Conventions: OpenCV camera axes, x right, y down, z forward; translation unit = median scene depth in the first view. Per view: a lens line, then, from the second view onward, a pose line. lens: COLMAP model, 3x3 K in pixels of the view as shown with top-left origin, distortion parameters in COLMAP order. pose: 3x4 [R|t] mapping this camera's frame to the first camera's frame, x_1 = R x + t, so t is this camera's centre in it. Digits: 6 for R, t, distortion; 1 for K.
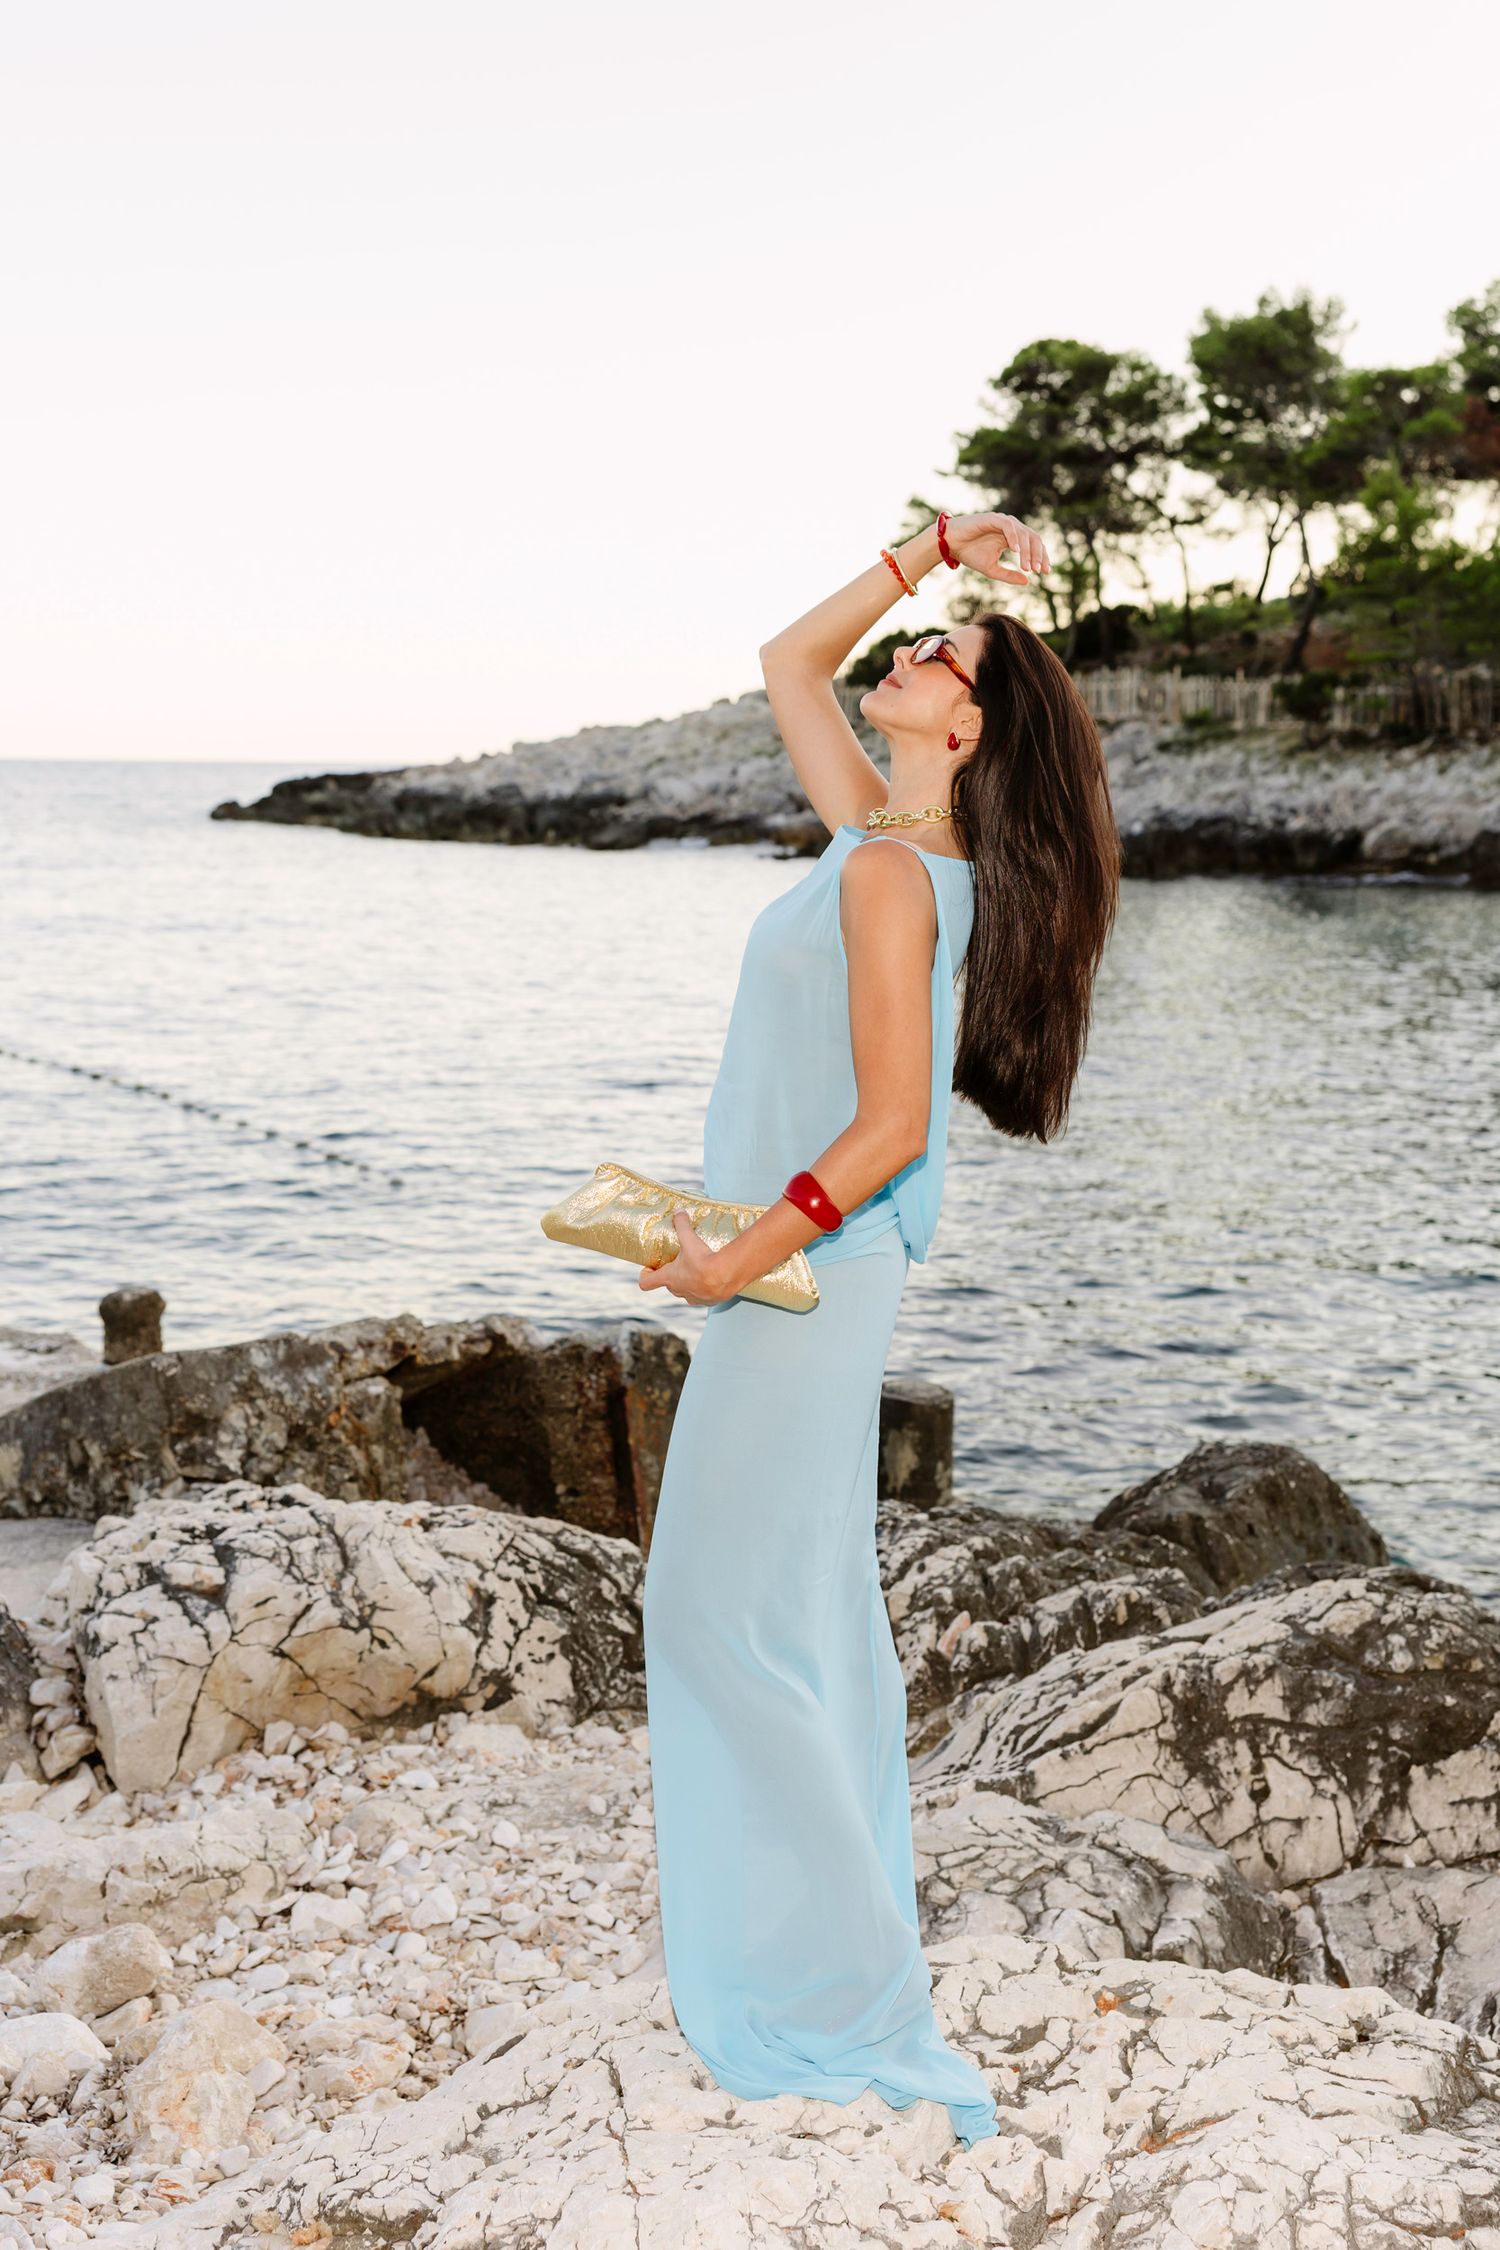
lens RADIAL K [[2788.1, 0, 695.2], [0, 2788.1, 1059.4], [0, 0, 1]] dist [0.010285, 0.000000]
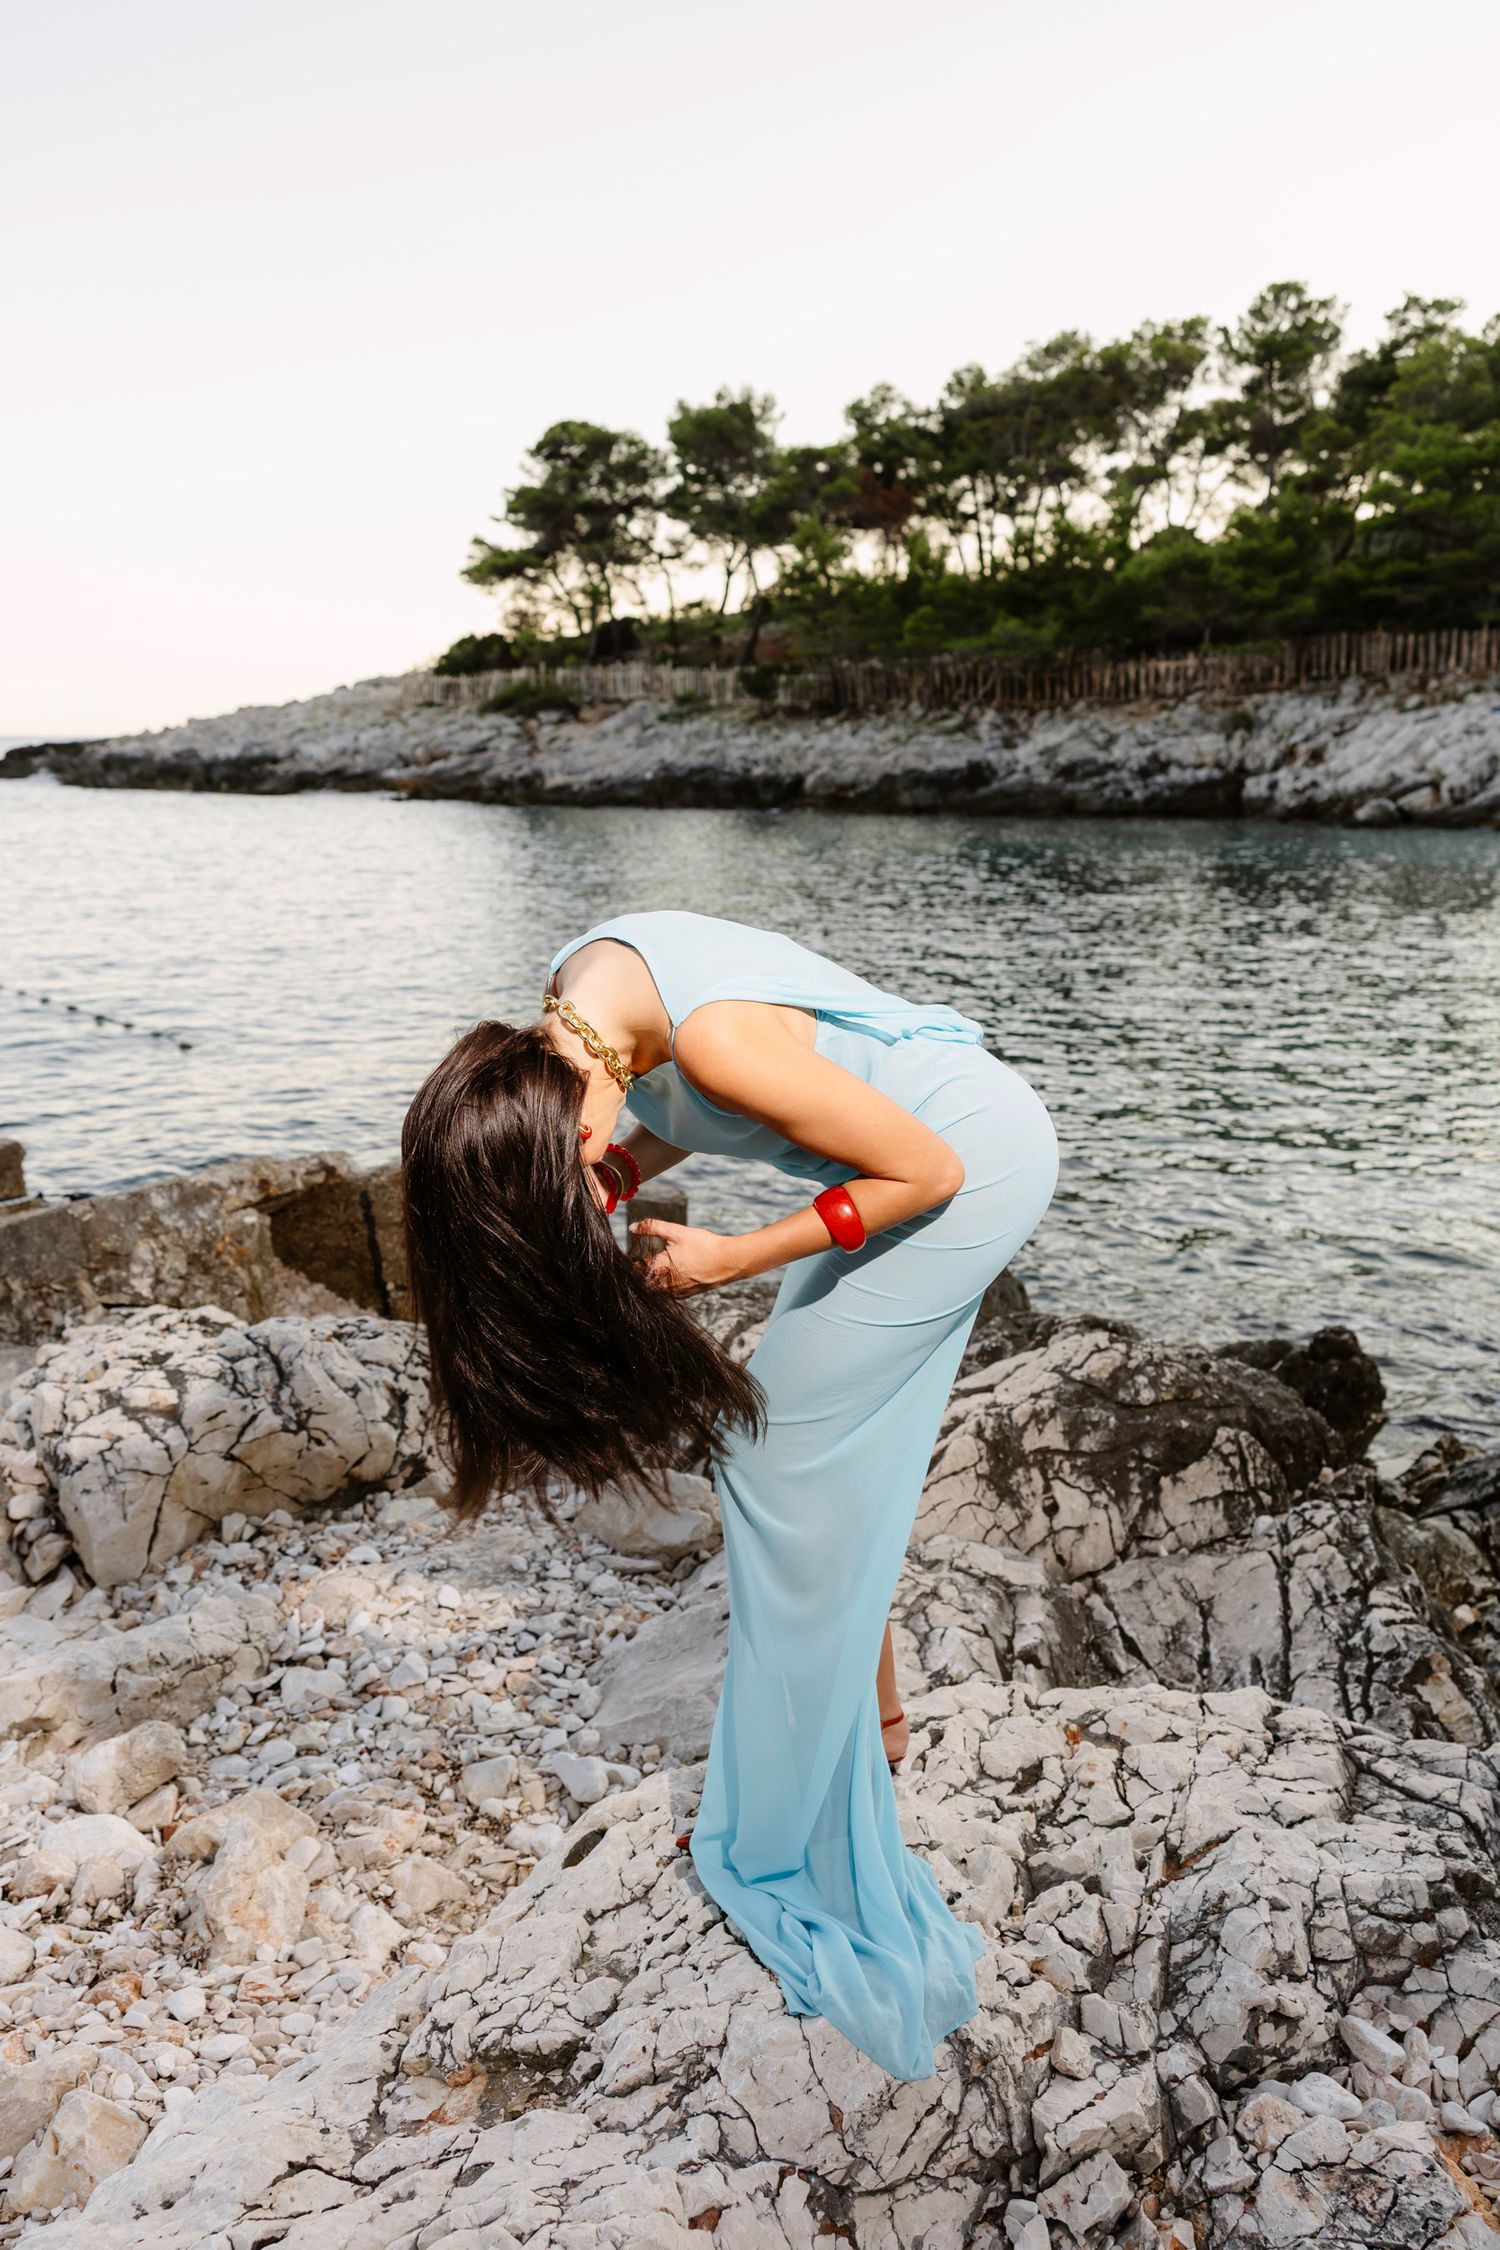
lens RADIAL K [[1933.3, 0, 729.8], [0, 1933.3, 1164.0], [0, 0, 1]] dist [0.006194, 0.007874]
pose [[0.979853, -0.050789, 0.193153, -0.089817], [0.028404, 0.992732, 0.116946, 0.002010], [-0.197689, -0.109104, 0.974174, 0.174399]]
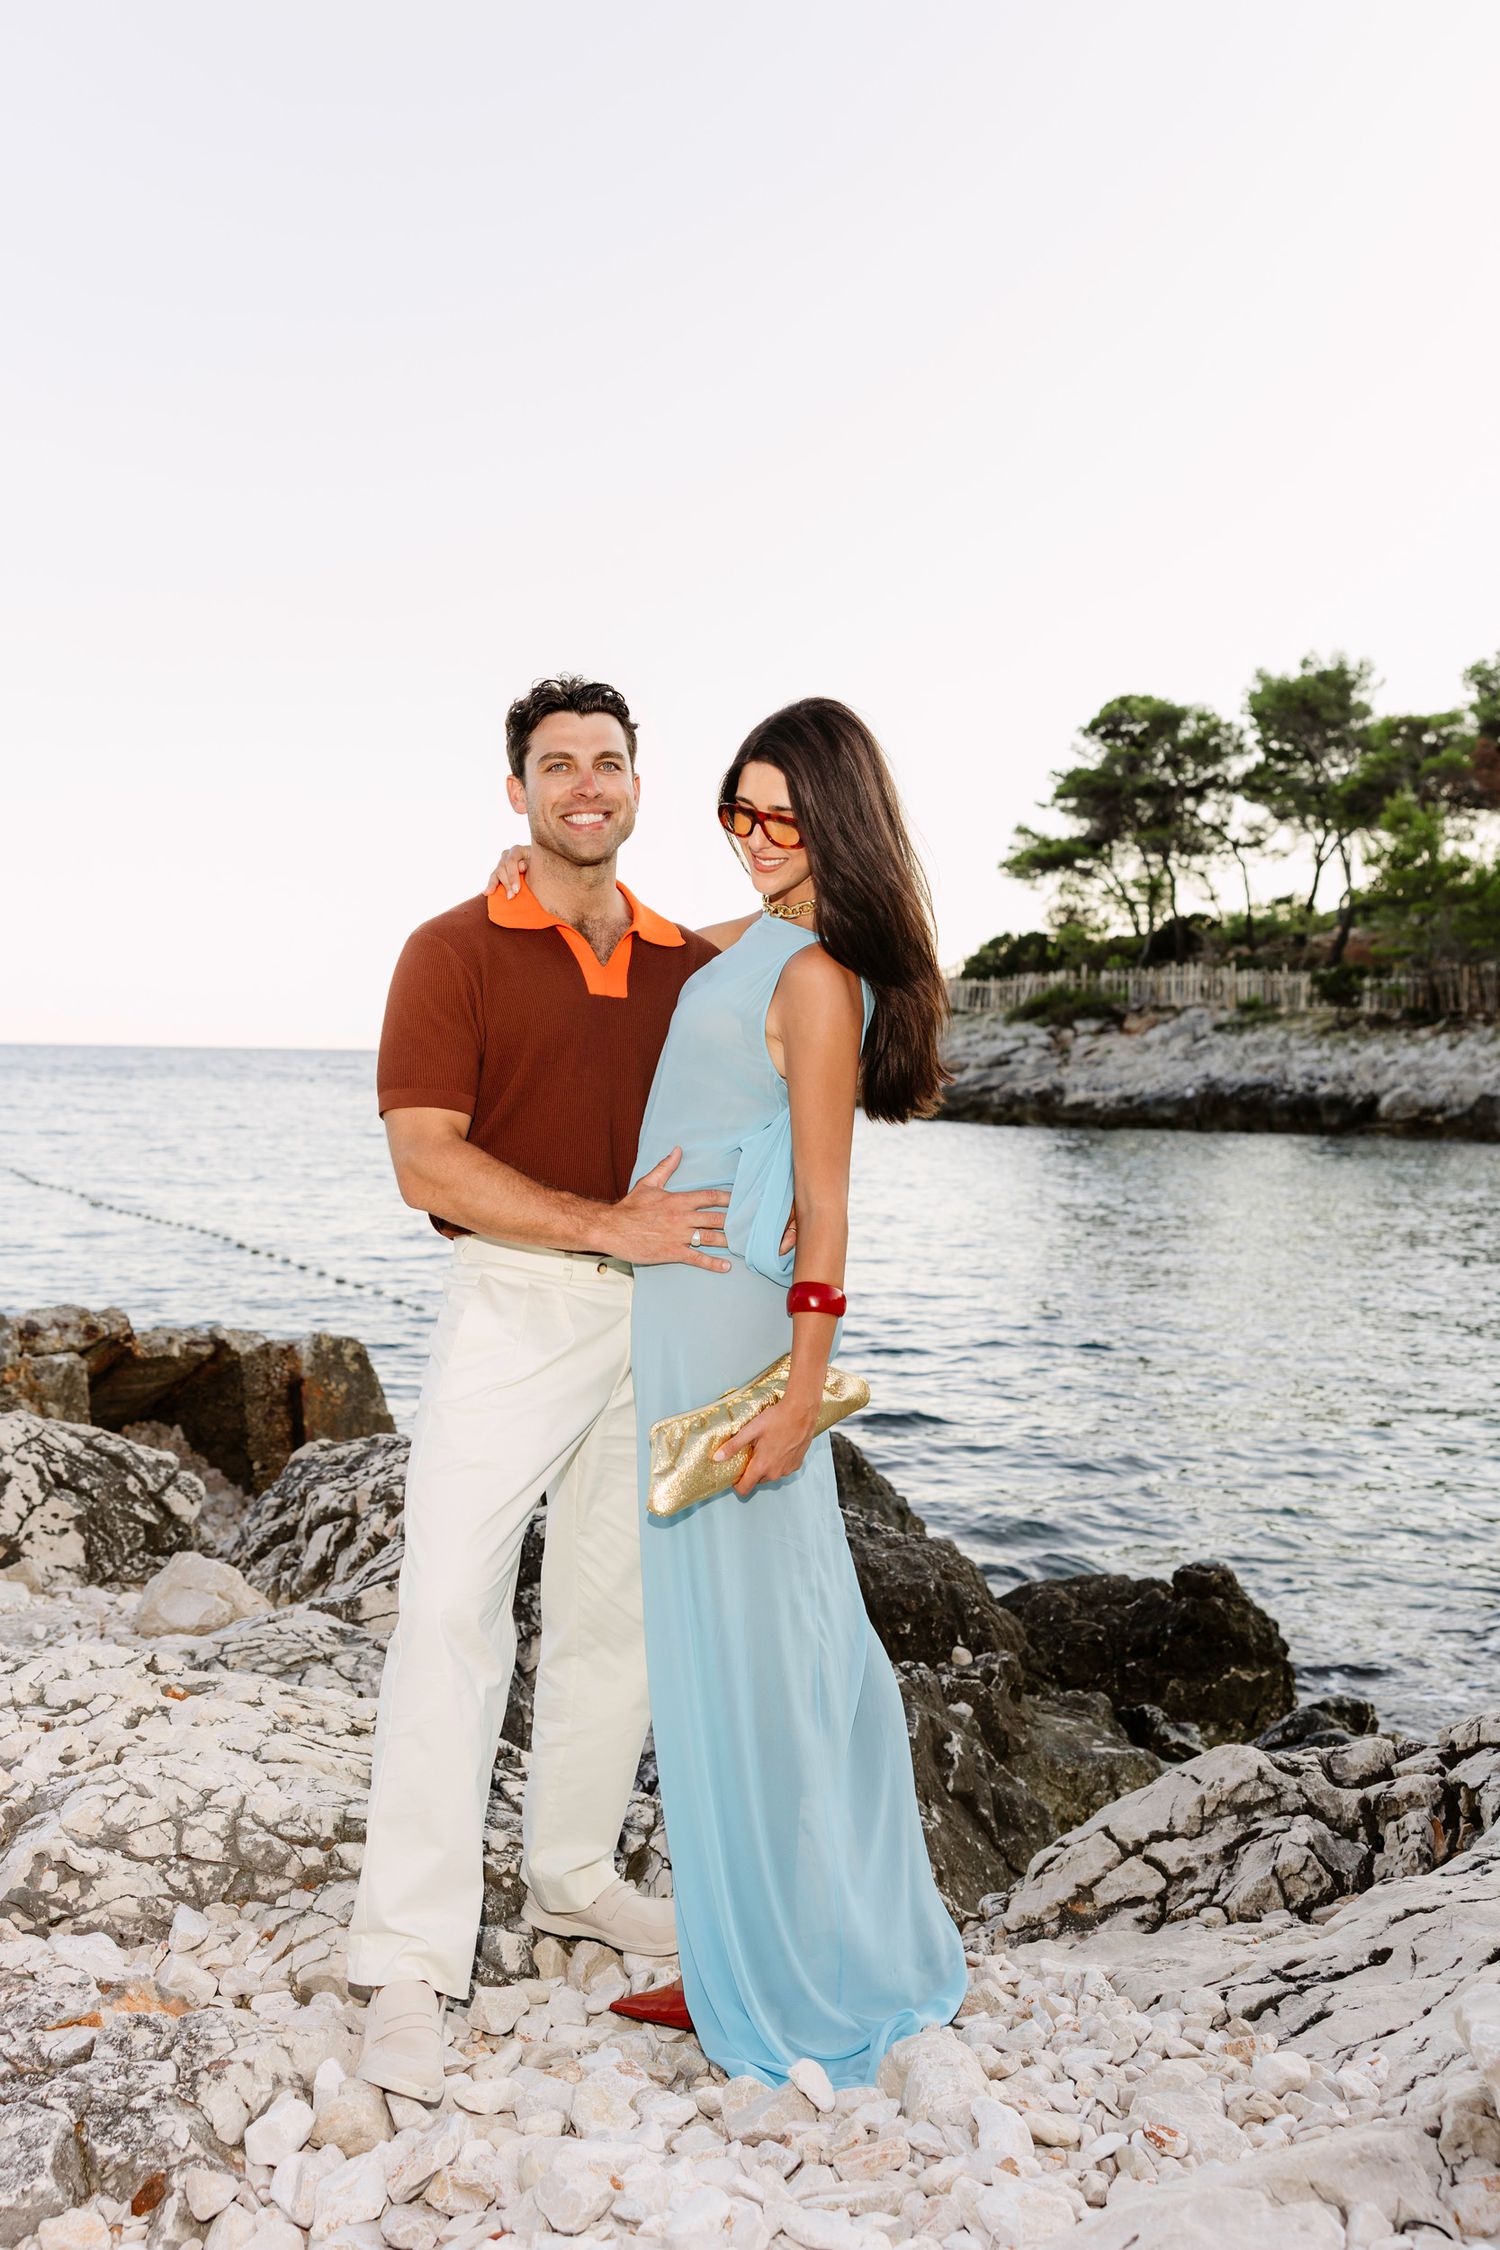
lens RADIAL K [[2317.8, 0, 655.4], [0, 2317.8, 1073.6], [0, 0, 1]] dist [0.010028, 0.000000]
pose [[0.996988, 0.007591, -0.077186, 0.281324], [-0.014654, 0.995711, -0.091354, 0.104004], [0.076162, 0.092210, 0.992823, -0.003157]]
